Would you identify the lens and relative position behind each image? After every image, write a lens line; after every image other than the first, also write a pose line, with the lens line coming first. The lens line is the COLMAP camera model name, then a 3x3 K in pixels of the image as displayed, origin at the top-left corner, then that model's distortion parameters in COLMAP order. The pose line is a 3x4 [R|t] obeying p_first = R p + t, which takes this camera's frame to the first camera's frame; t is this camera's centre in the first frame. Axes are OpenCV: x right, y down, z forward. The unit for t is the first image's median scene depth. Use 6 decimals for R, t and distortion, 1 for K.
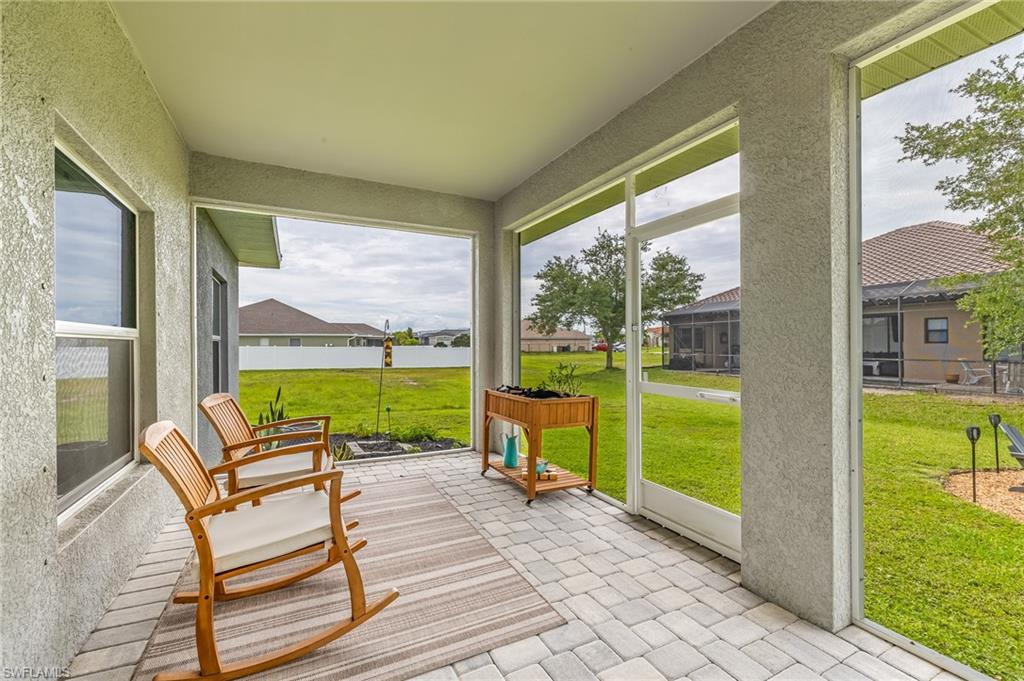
lens RADIAL K [[431.3, 0, 508.8], [0, 431.3, 343.4], [0, 0, 1]] dist [-0.000790, 0.000395]
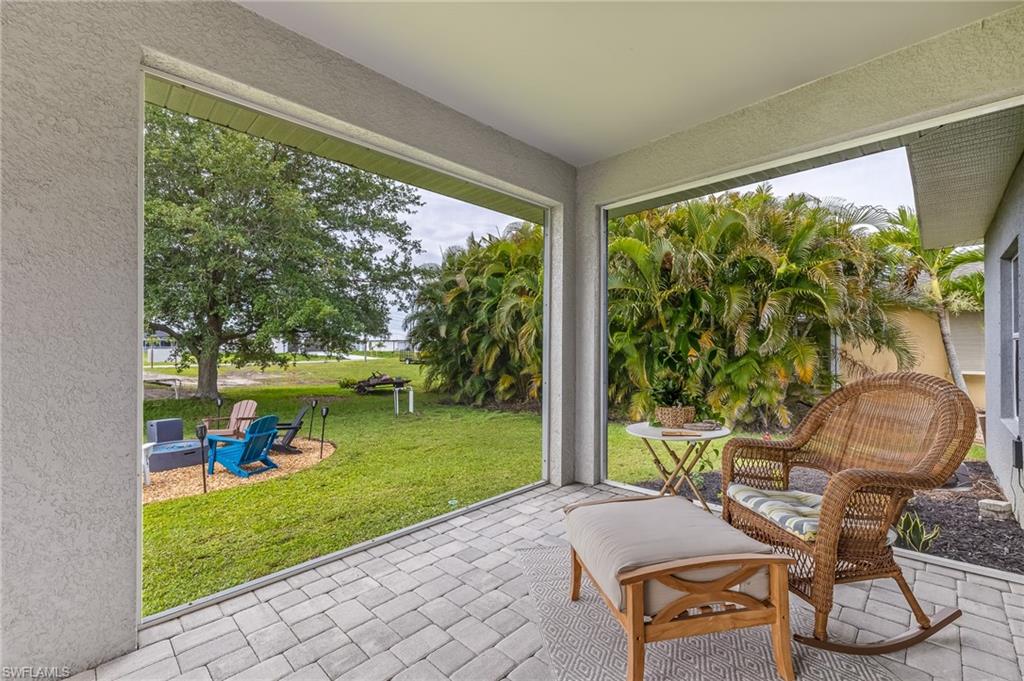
lens RADIAL K [[431.3, 0, 516.1], [0, 431.3, 341.3], [0, 0, 1]] dist [-0.000790, 0.000395]
pose [[-0.333093, 0.012497, 0.942811, -0.408080], [0.004455, 0.999922, -0.011680, 0.003257], [-0.942883, 0.000309, -0.333123, 0.487147]]
